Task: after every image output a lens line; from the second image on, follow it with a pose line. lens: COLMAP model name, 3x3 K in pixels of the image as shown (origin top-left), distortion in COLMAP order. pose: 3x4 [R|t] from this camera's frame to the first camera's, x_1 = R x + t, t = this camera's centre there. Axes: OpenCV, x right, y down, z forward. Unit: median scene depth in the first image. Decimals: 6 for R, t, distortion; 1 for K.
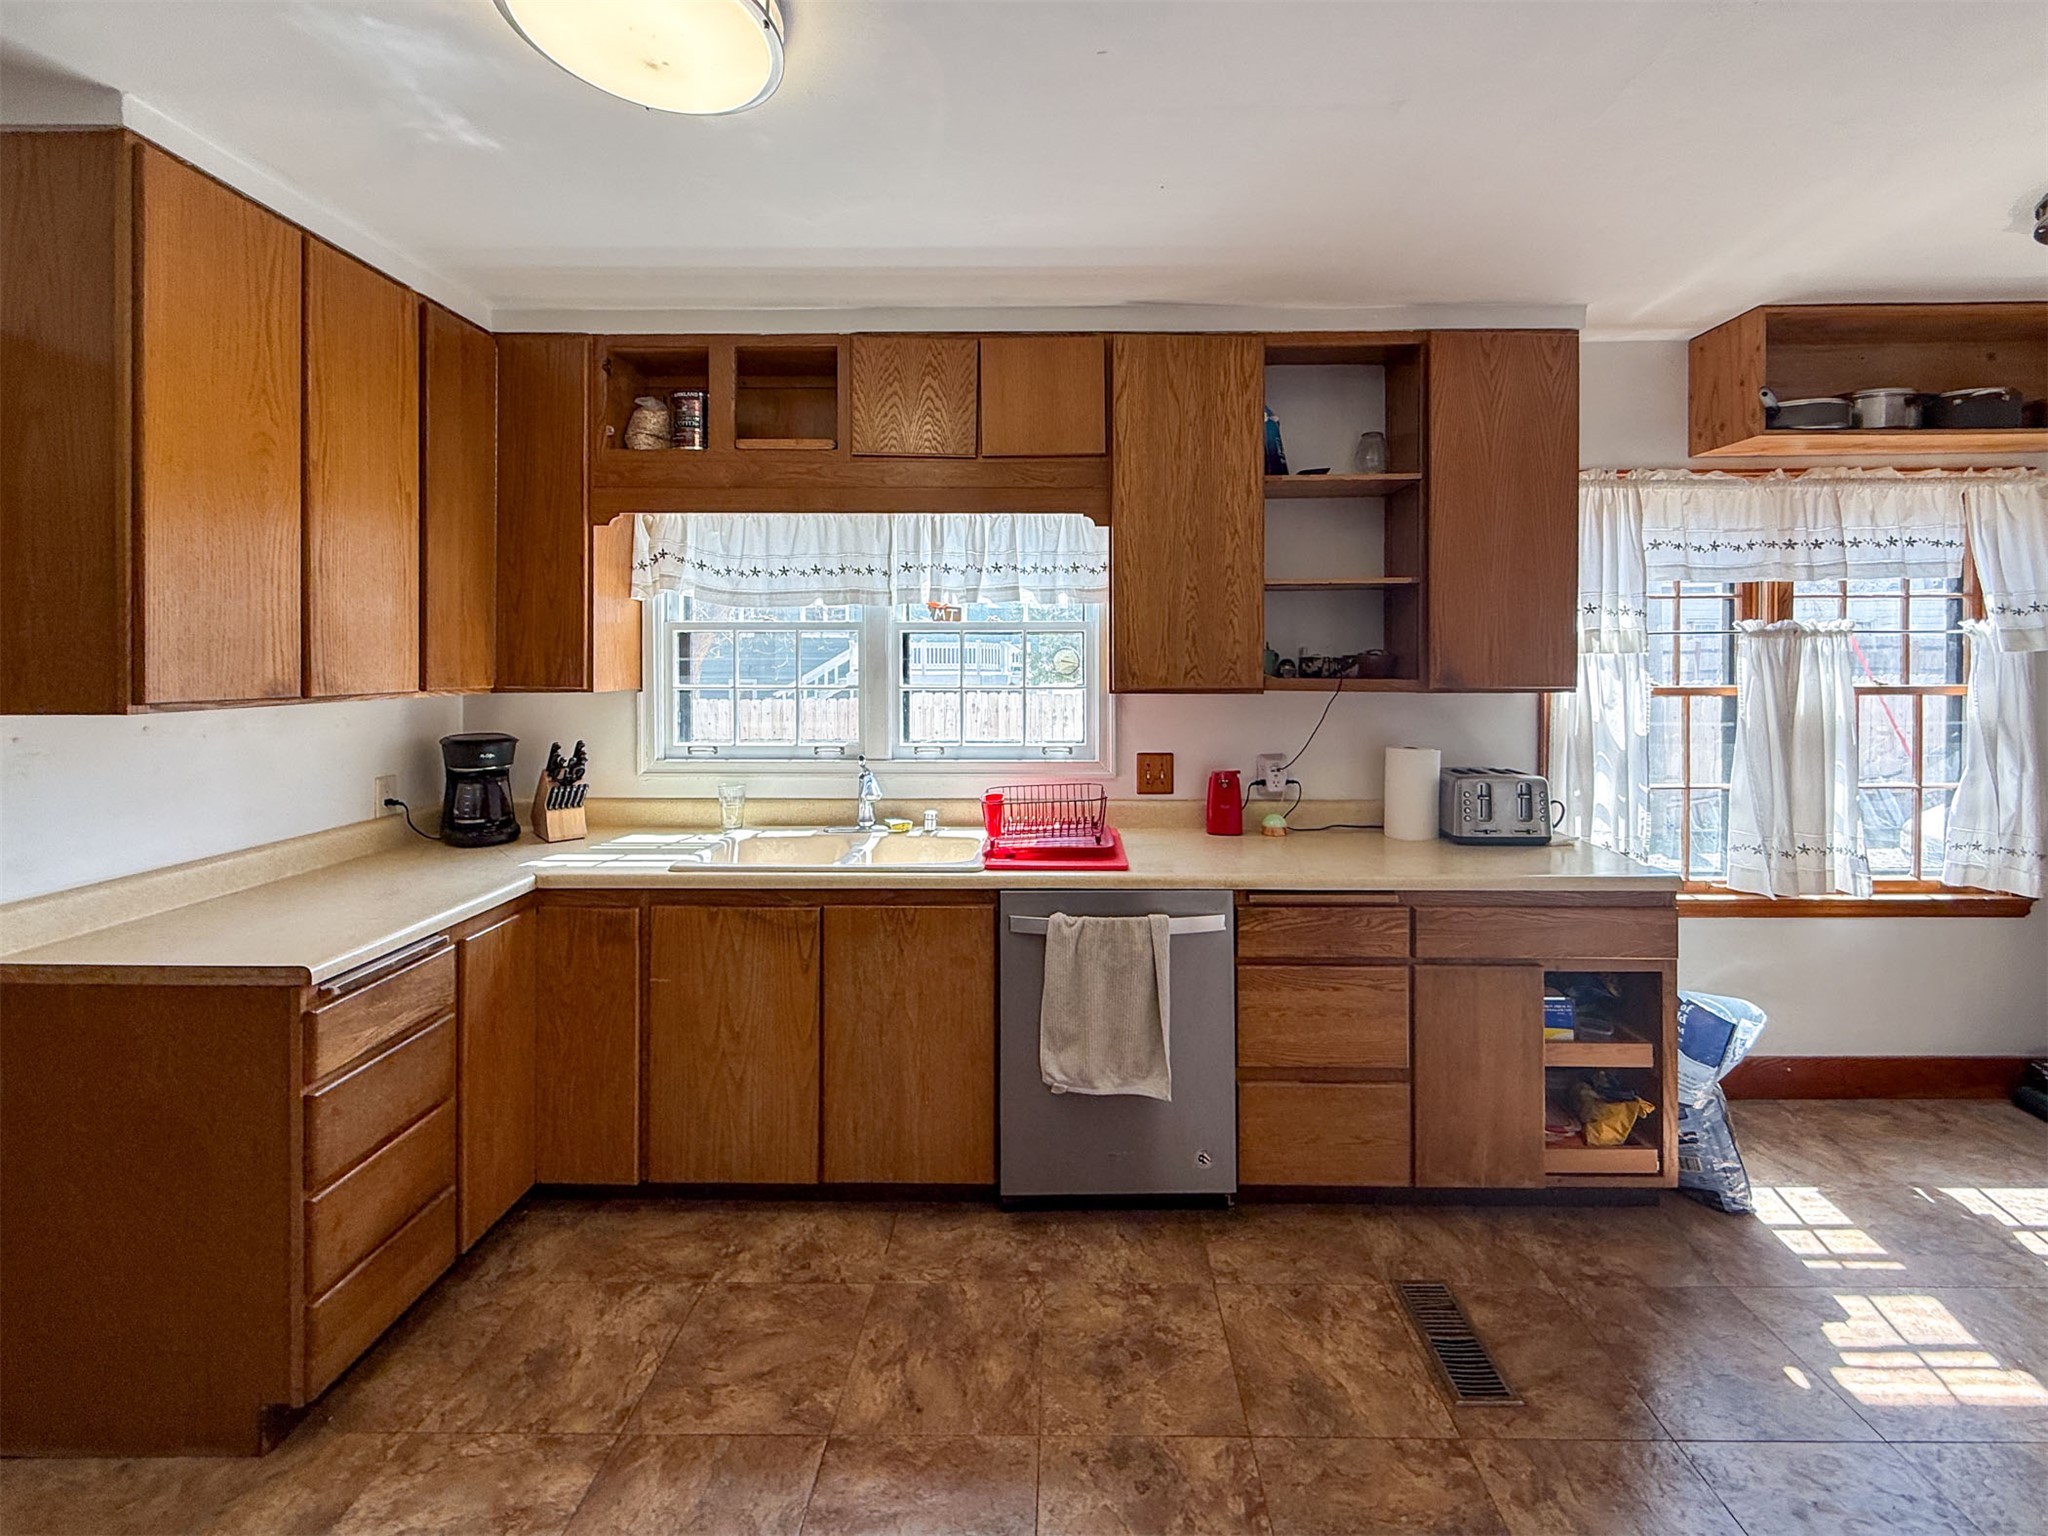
lens RADIAL K [[841.9, 0, 1056.0], [0, 841.9, 674.8], [0, 0, 1]] dist [-0.004687, 0.000306]
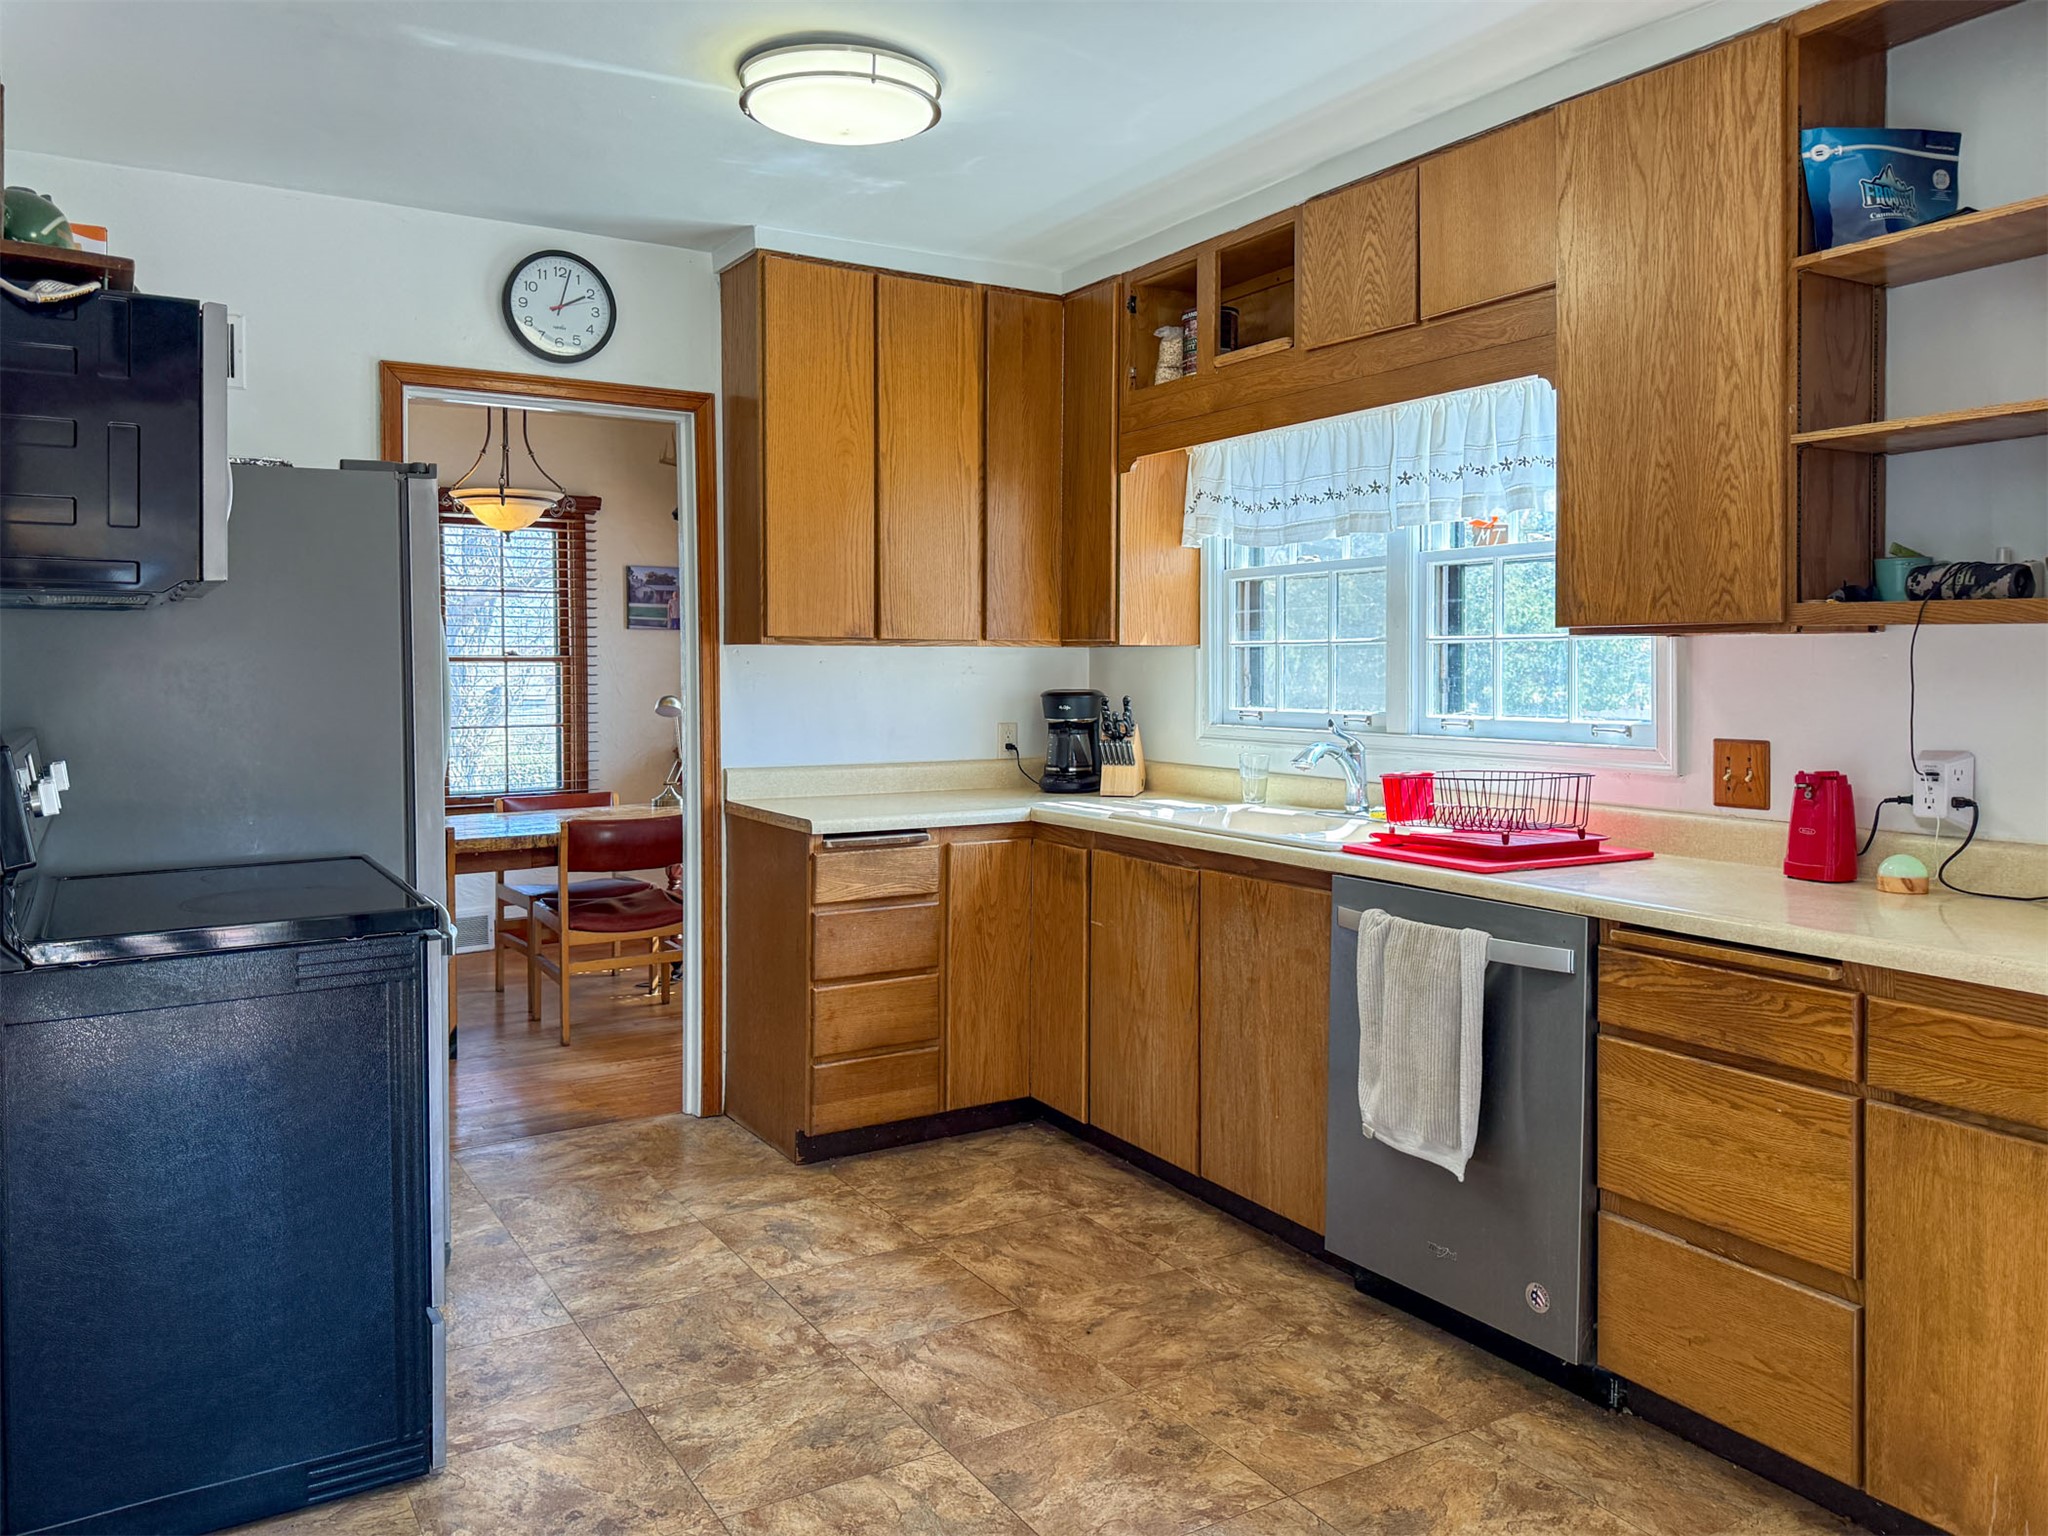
lens RADIAL K [[1453.0, 0, 1017.8], [0, 1453.0, 707.6], [0, 0, 1]] dist [0.042563, -0.073852]
pose [[0.532075, 0.026023, -0.846297, 0.945041], [-0.013747, 0.999661, 0.022095, 0.069819], [0.846586, -0.000122, 0.532253, -0.001090]]
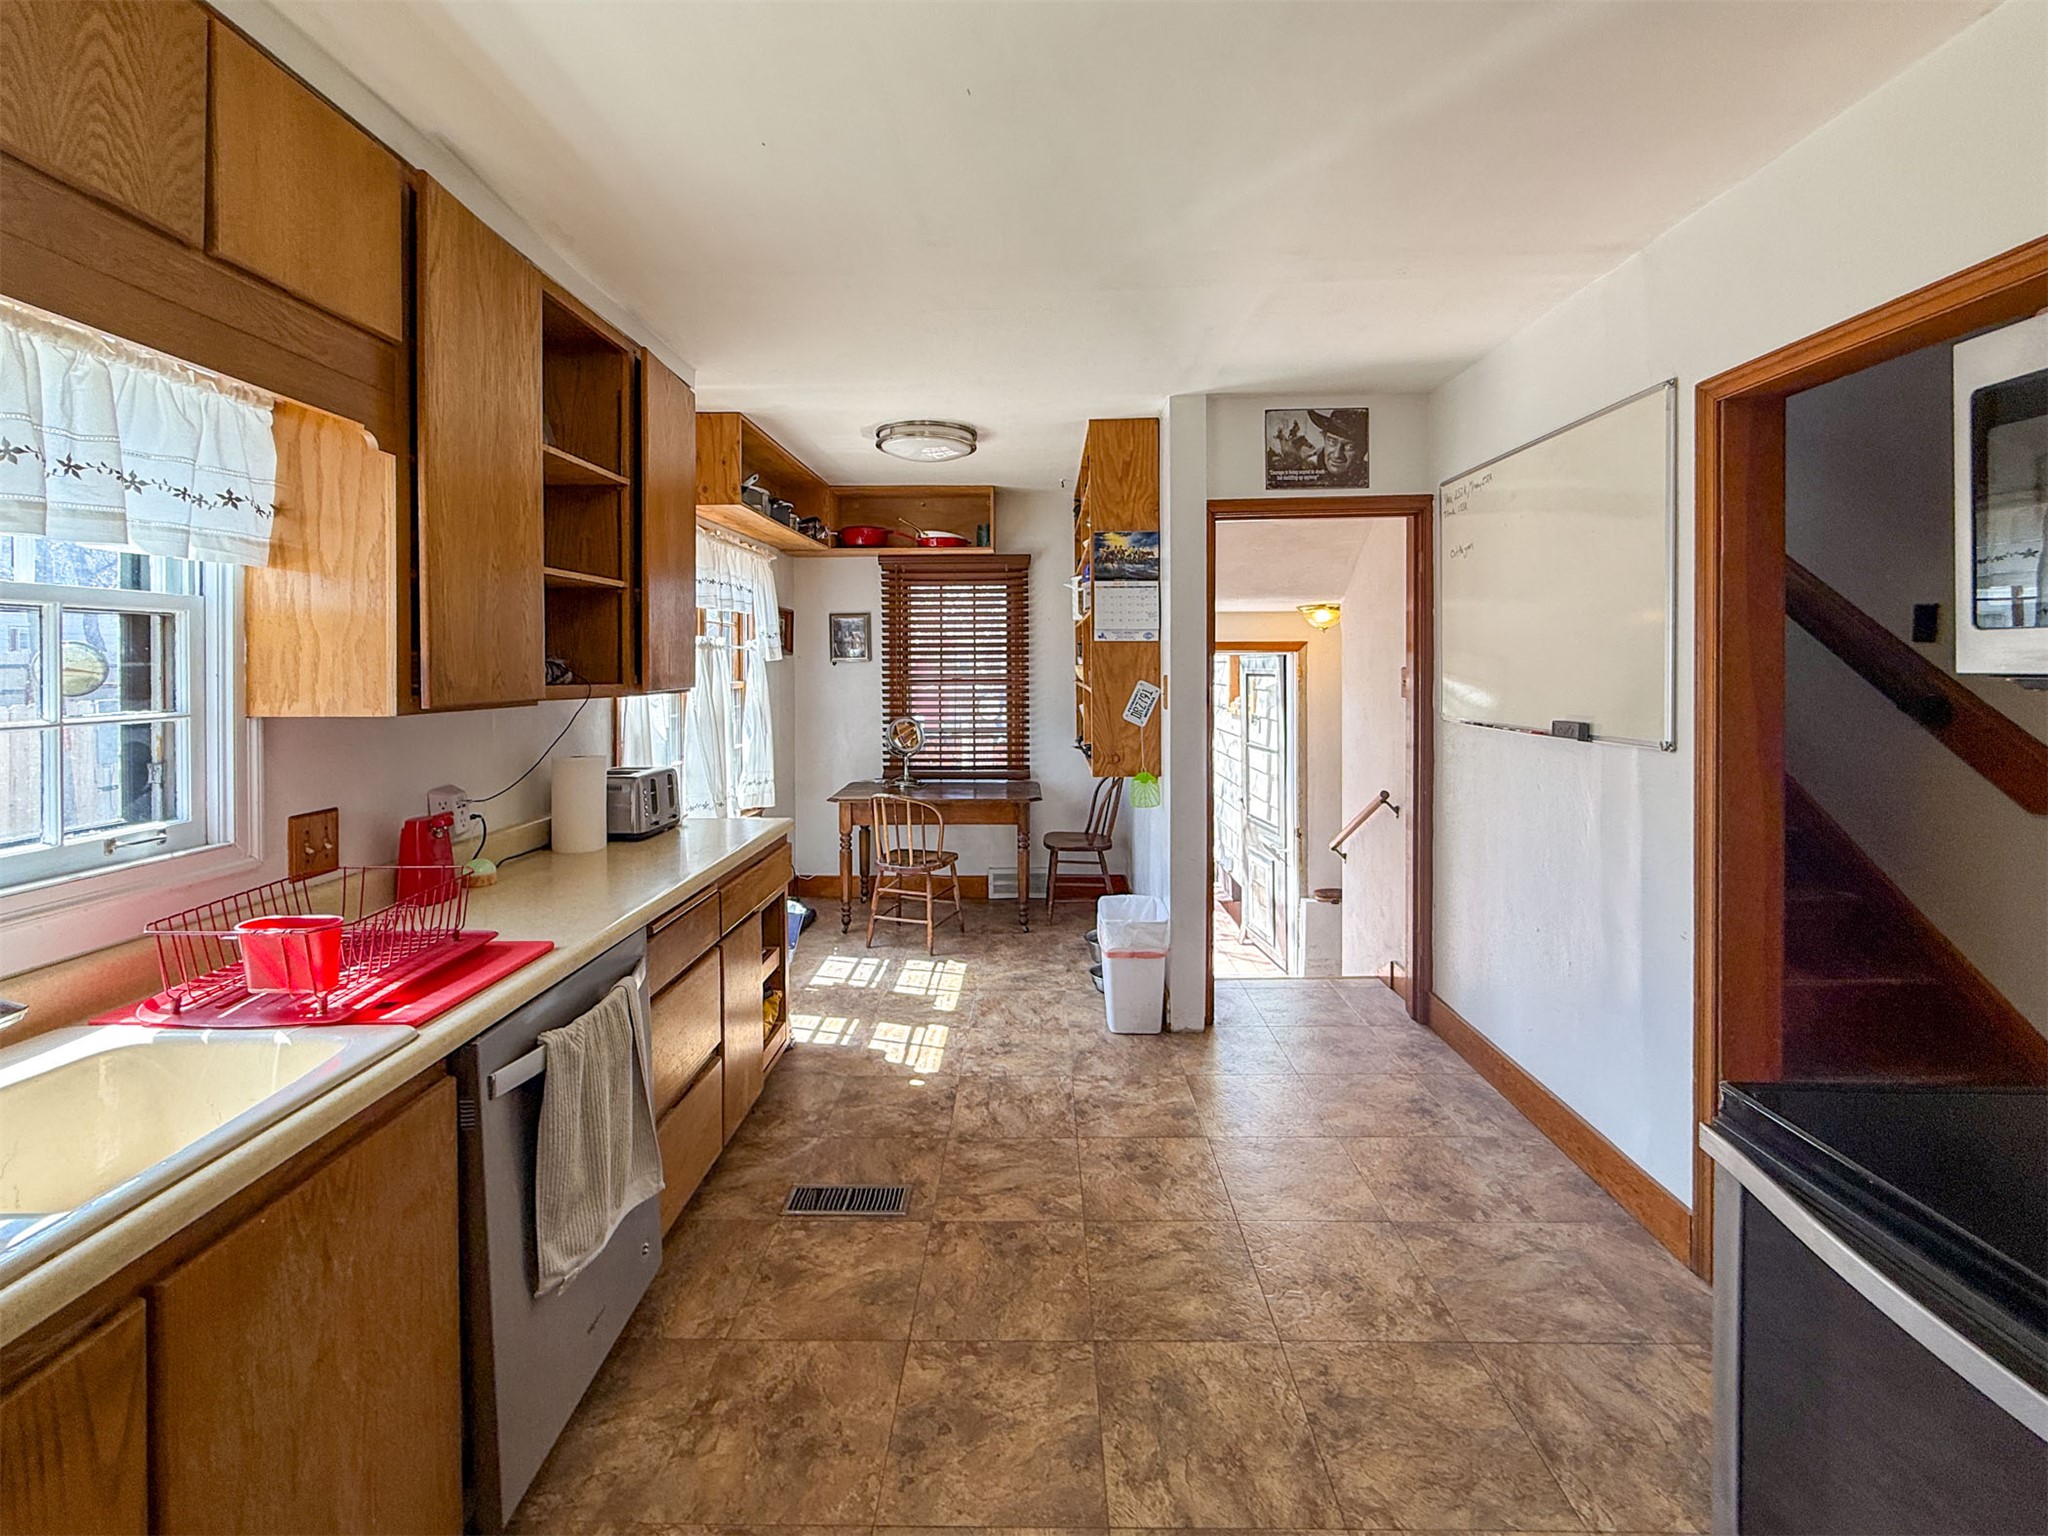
lens RADIAL K [[841.9, 0, 1016.7], [0, 841.9, 681.5], [0, 0, 1]] dist [-0.004687, 0.000306]
pose [[0.022987, -0.015738, 0.999612, -0.651033], [0.026534, 0.999533, 0.015127, -0.000825], [-0.999384, 0.026176, 0.023394, 0.586214]]
